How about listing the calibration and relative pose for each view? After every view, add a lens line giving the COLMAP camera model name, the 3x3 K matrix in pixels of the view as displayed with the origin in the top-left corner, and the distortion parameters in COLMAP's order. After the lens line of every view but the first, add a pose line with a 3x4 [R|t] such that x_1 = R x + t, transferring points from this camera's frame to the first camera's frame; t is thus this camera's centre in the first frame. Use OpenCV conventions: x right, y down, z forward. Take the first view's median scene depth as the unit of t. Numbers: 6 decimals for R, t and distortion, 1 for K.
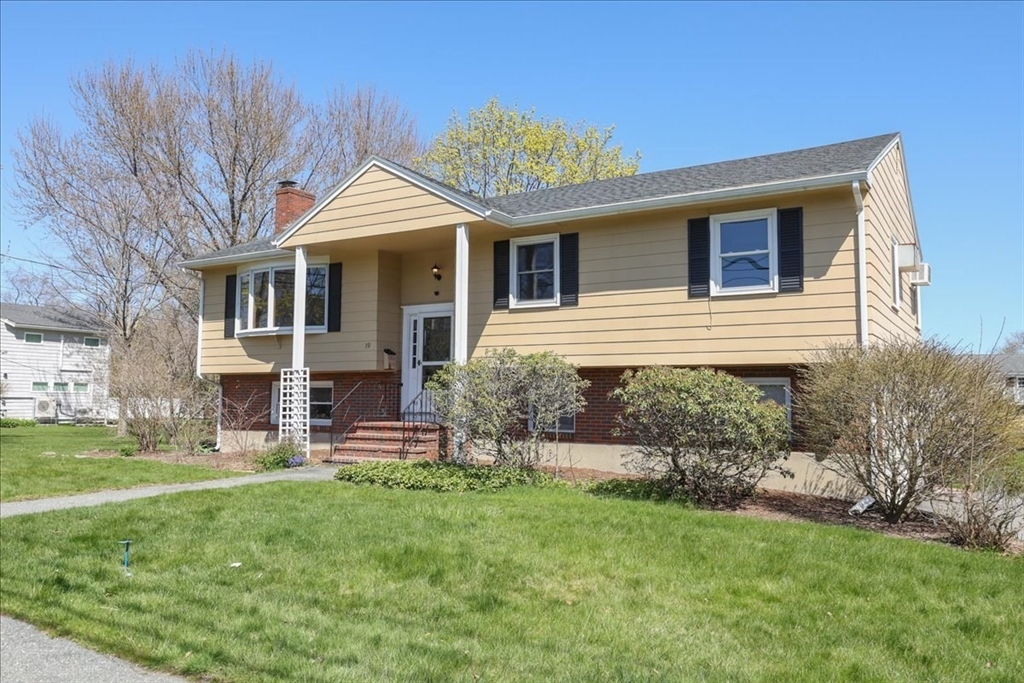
lens RADIAL K [[779.1, 0, 514.5], [0, 779.1, 343.8], [0, 0, 1]] dist [0.025731, -0.000821]
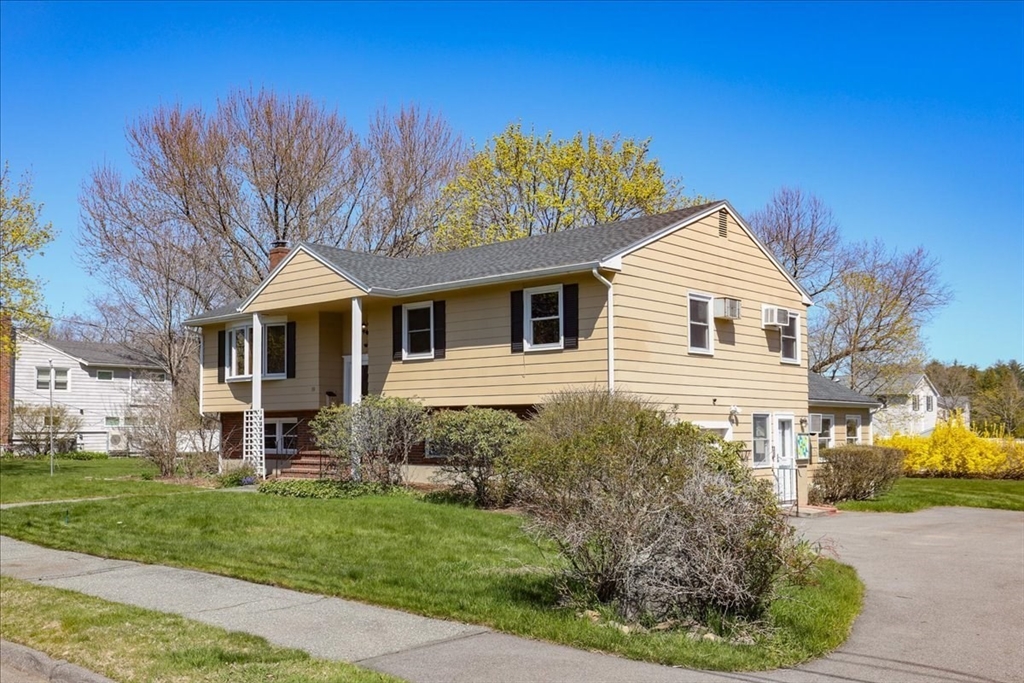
lens RADIAL K [[963.3, 0, 496.1], [0, 963.3, 384.2], [0, 0, 1]] dist [0.067656, 0.000000]
pose [[0.980459, -0.019925, -0.195712, 0.450771], [0.025164, 0.999387, 0.024321, -0.040603], [0.195108, -0.028771, 0.980360, -0.506978]]
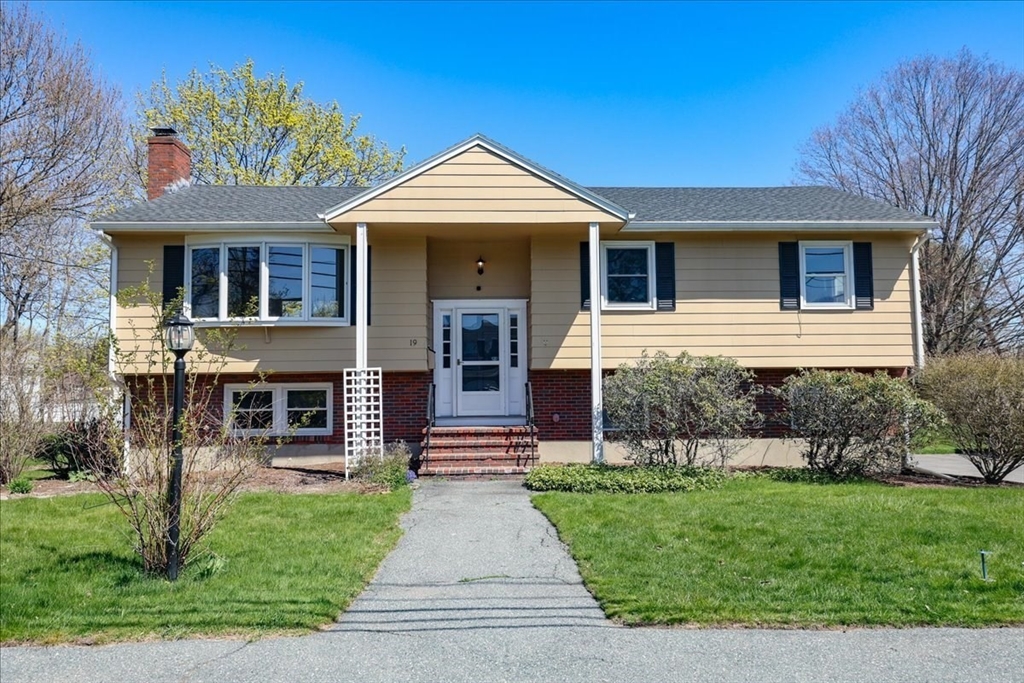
lens RADIAL K [[779.1, 0, 511.4], [0, 779.1, 342.4], [0, 0, 1]] dist [0.025731, -0.000821]
pose [[0.827662, 0.020385, 0.560856, -0.674153], [-0.023156, 0.999730, -0.002165, 0.001672], [-0.560748, -0.011196, 0.827911, 0.229172]]
